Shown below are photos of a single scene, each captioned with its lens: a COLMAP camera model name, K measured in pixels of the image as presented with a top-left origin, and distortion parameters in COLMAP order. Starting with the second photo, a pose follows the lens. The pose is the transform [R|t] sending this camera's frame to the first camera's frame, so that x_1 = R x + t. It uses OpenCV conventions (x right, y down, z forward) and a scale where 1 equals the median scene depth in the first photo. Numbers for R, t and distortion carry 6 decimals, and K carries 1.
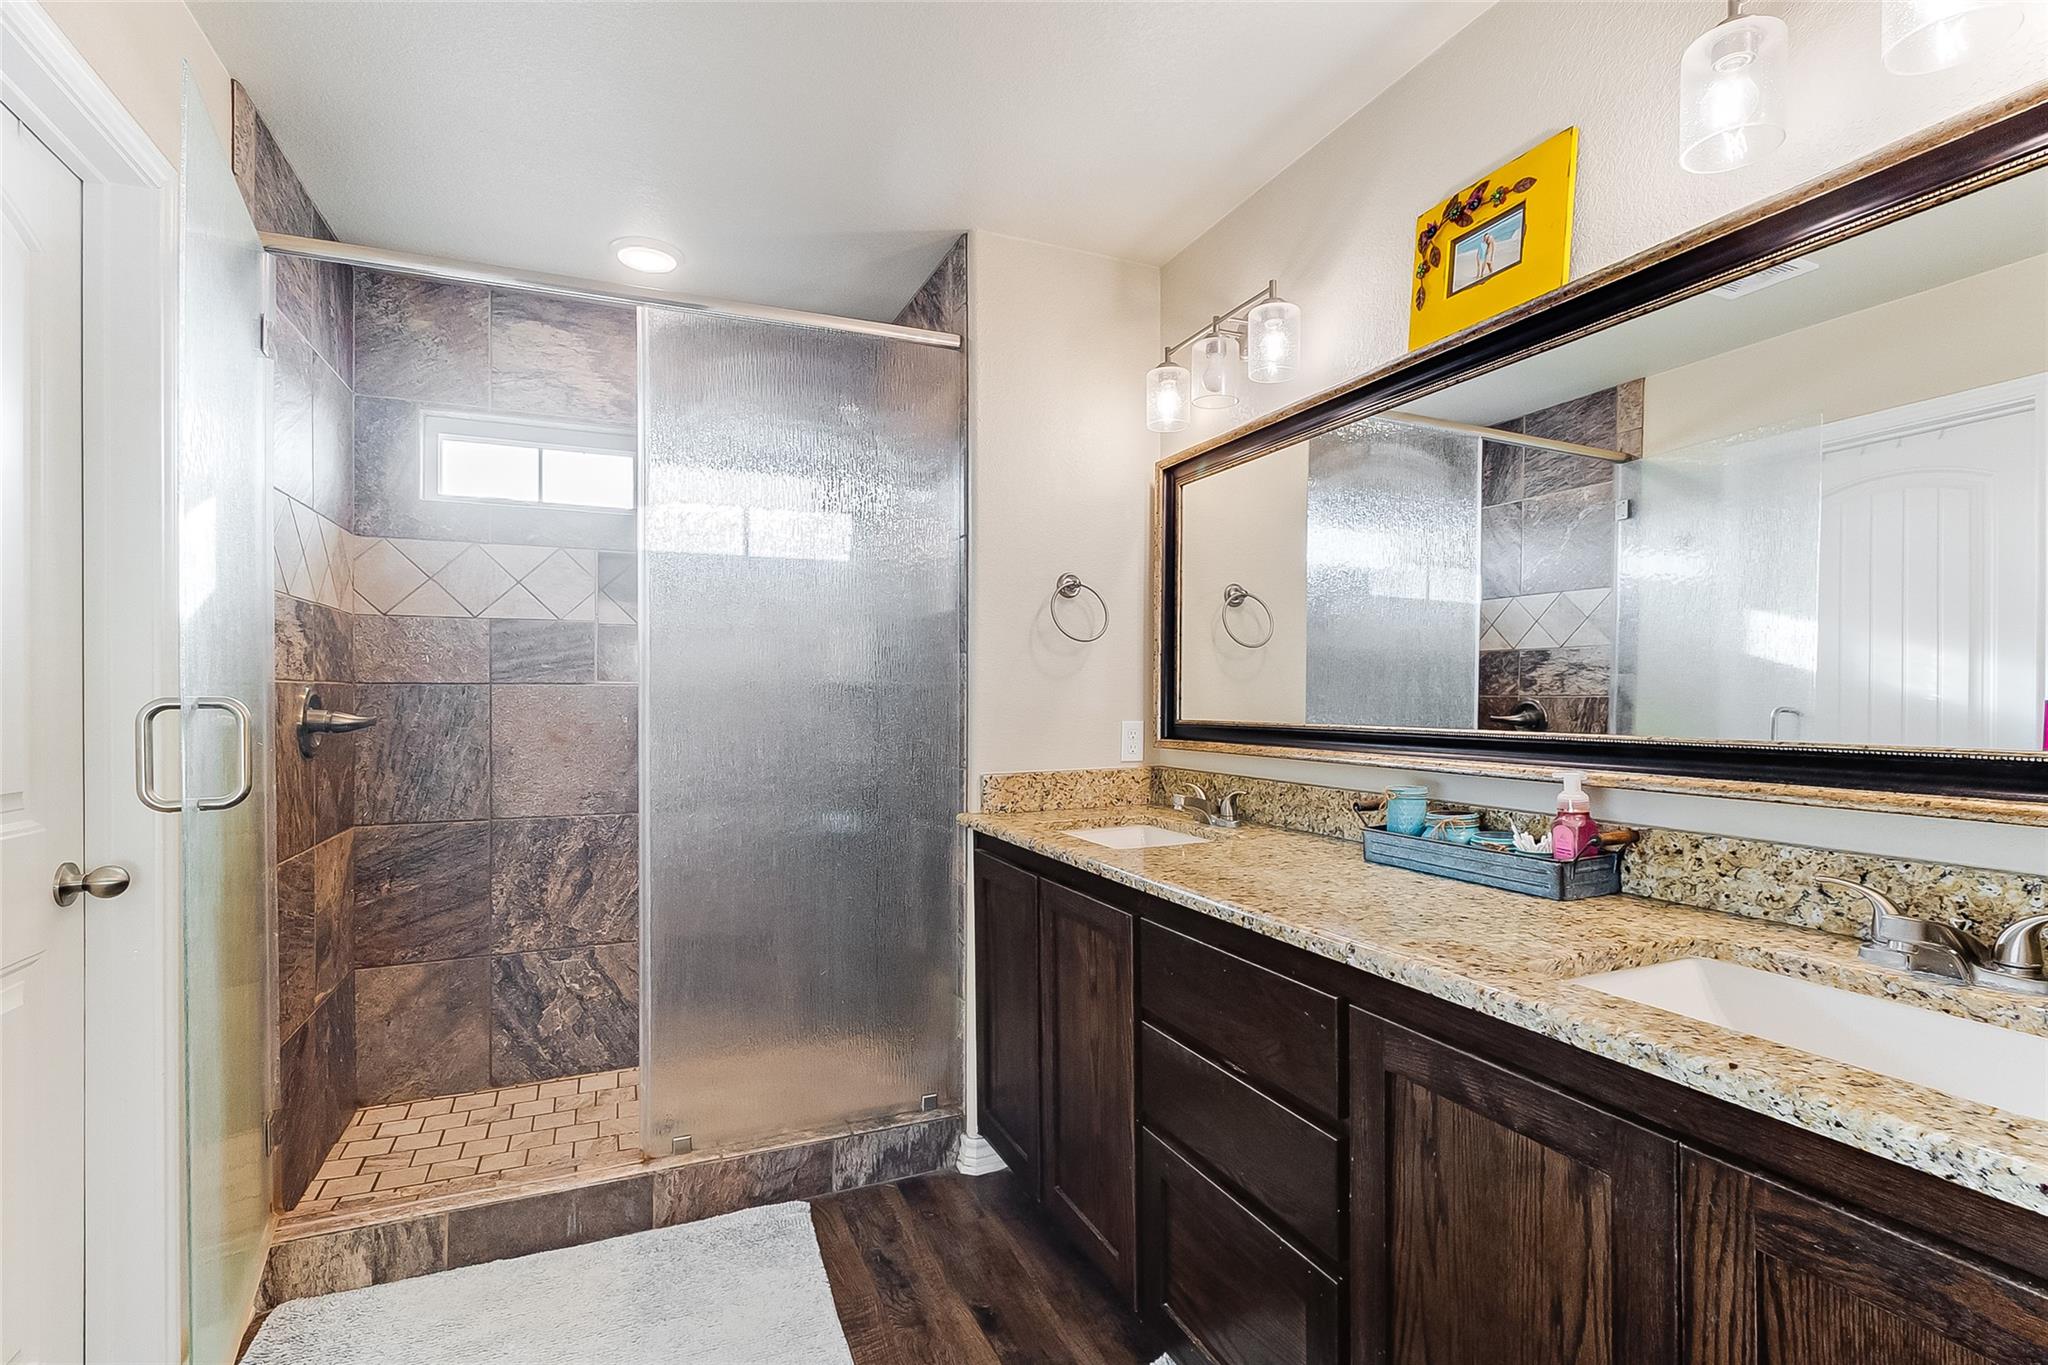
lens RADIAL K [[974.2, 0, 1028.8], [0, 974.2, 695.7], [0, 0, 1]] dist [0.003708, -0.001444]
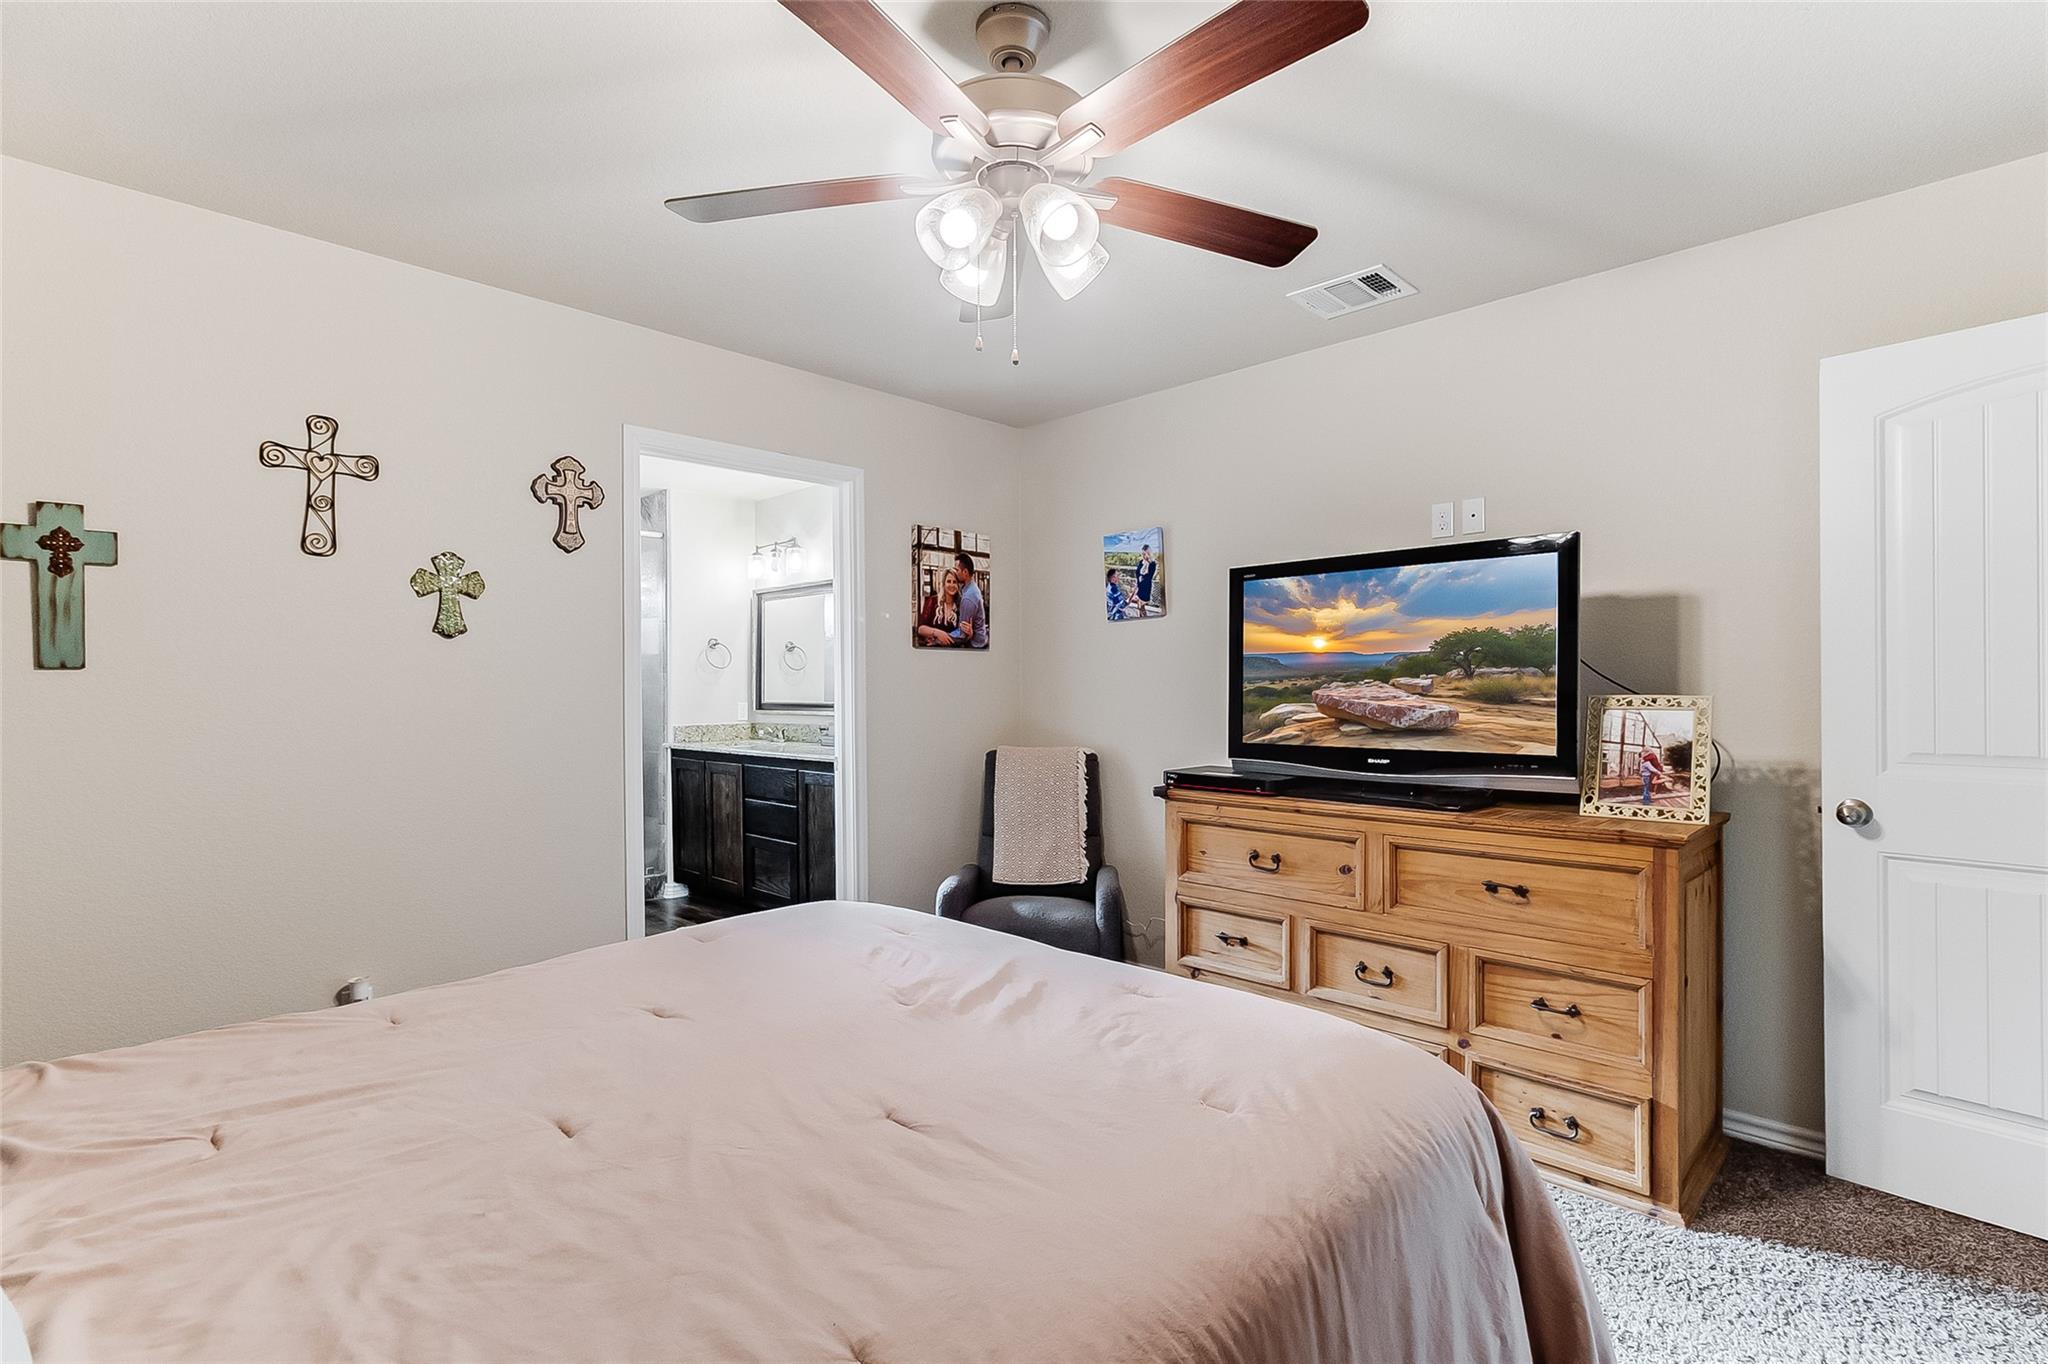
lens RADIAL K [[974.2, 0, 1026.7], [0, 974.2, 696.5], [0, 0, 1]] dist [0.003708, -0.001444]
pose [[0.927070, -0.003905, 0.374868, -0.138773], [0.002874, 0.999990, 0.003310, 0.006780], [-0.374877, -0.001991, 0.927072, -1.438351]]
